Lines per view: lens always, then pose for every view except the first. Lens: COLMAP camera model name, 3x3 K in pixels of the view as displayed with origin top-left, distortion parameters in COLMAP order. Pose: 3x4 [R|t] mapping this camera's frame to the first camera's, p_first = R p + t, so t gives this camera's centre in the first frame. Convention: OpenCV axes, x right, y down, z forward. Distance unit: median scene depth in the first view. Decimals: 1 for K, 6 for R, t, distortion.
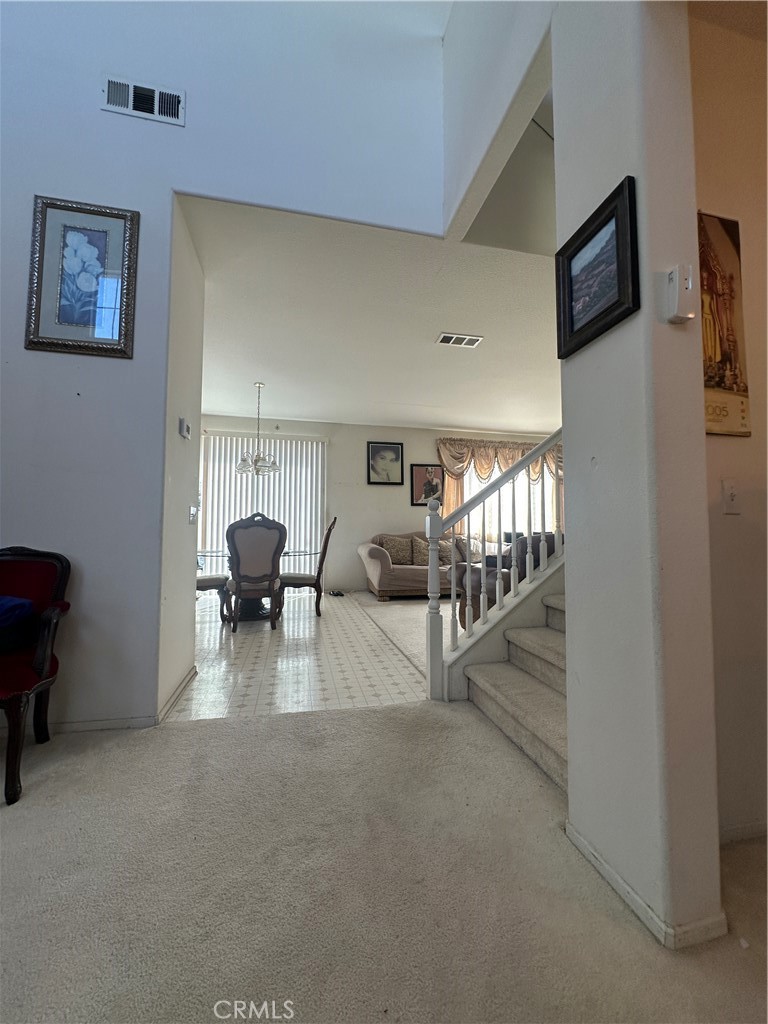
lens RADIAL K [[406.9, 0, 380.3], [0, 406.9, 509.7], [0, 0, 1]] dist [-0.002829, 0.000738]
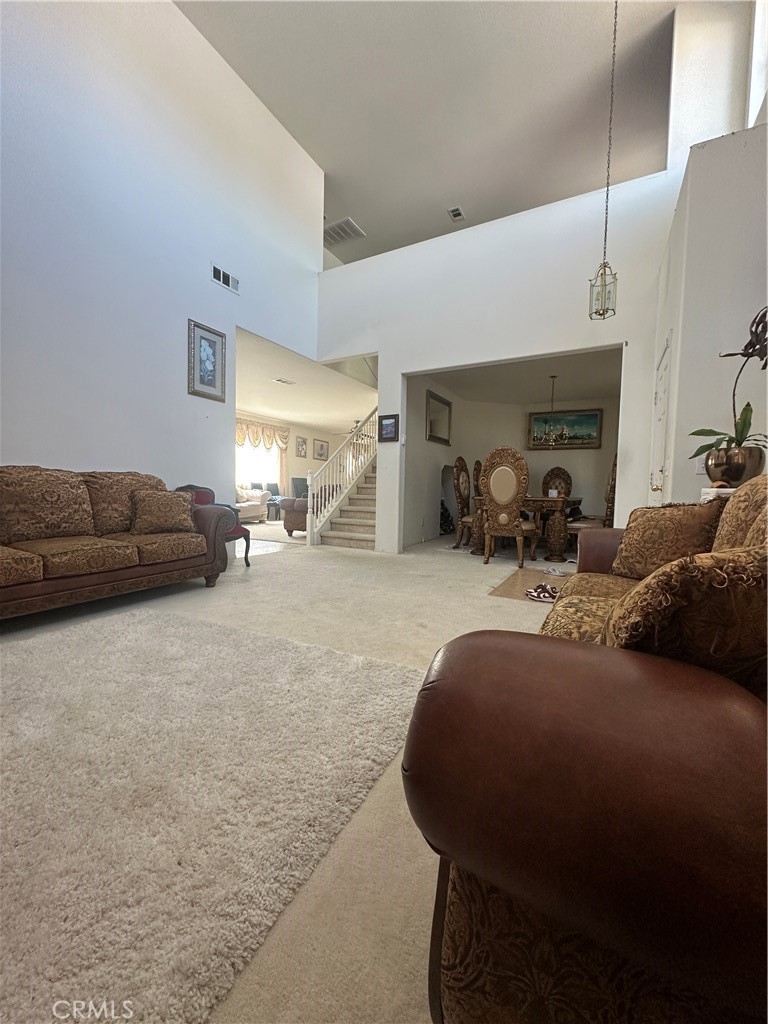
lens RADIAL K [[406.9, 0, 385.2], [0, 406.9, 512.7], [0, 0, 1]] dist [-0.002829, 0.000738]
pose [[0.653252, -0.039305, 0.756120, -1.730685], [-0.055563, 0.993470, 0.099646, -0.038296], [-0.755099, -0.107106, 0.646802, -1.181750]]
